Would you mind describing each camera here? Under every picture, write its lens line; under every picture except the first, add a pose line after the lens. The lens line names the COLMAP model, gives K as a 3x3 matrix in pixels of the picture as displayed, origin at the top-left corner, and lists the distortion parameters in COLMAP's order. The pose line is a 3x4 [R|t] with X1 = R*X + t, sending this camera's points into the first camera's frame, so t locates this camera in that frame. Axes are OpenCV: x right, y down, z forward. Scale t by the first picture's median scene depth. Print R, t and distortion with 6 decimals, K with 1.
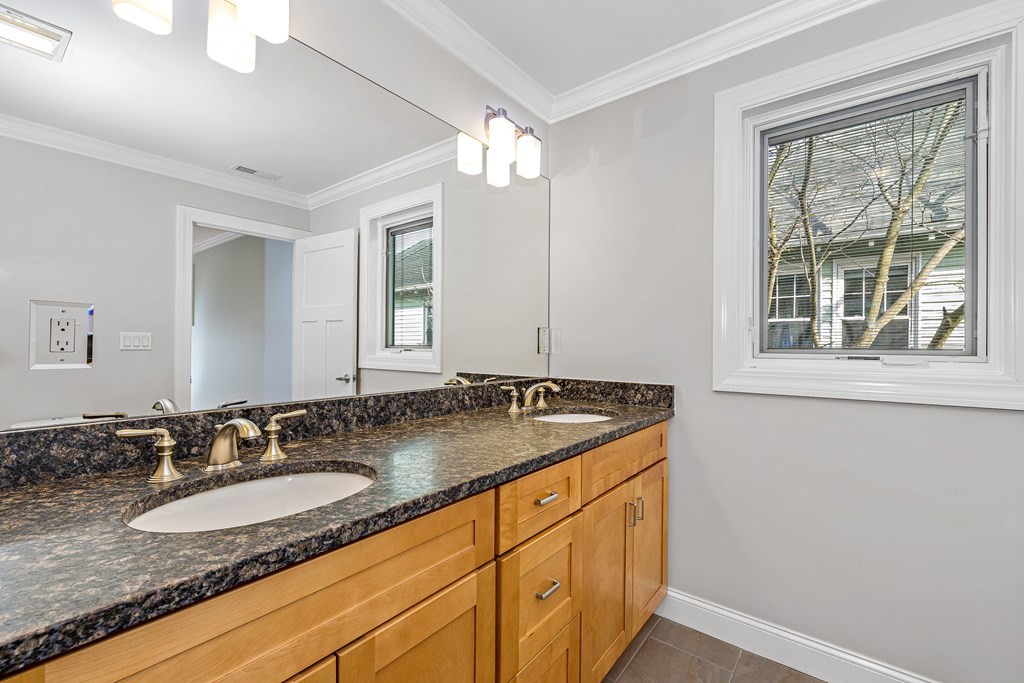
lens RADIAL K [[445.0, 0, 505.7], [0, 445.0, 346.8], [0, 0, 1]] dist [0.003066, -0.000731]
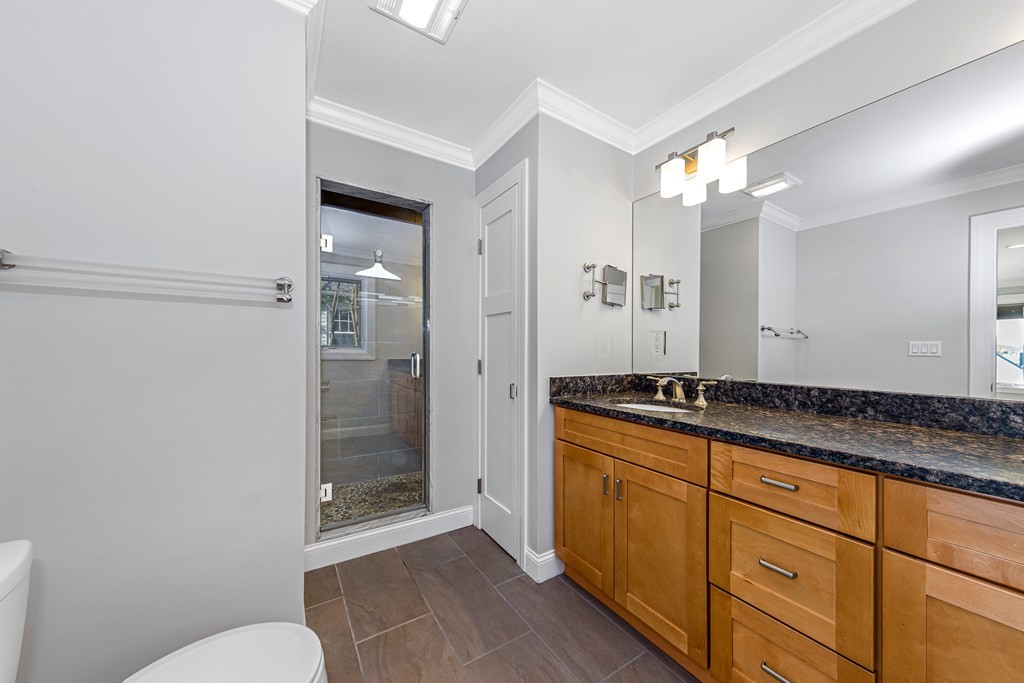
lens RADIAL K [[365.8, 0, 509.2], [0, 365.8, 346.1], [0, 0, 1]] dist [0.004669, -0.000536]
pose [[-0.330118, -0.019715, -0.943734, 0.946521], [-0.017946, 0.999732, -0.014607, 0.027686], [0.943769, 0.012114, -0.330383, 0.553465]]
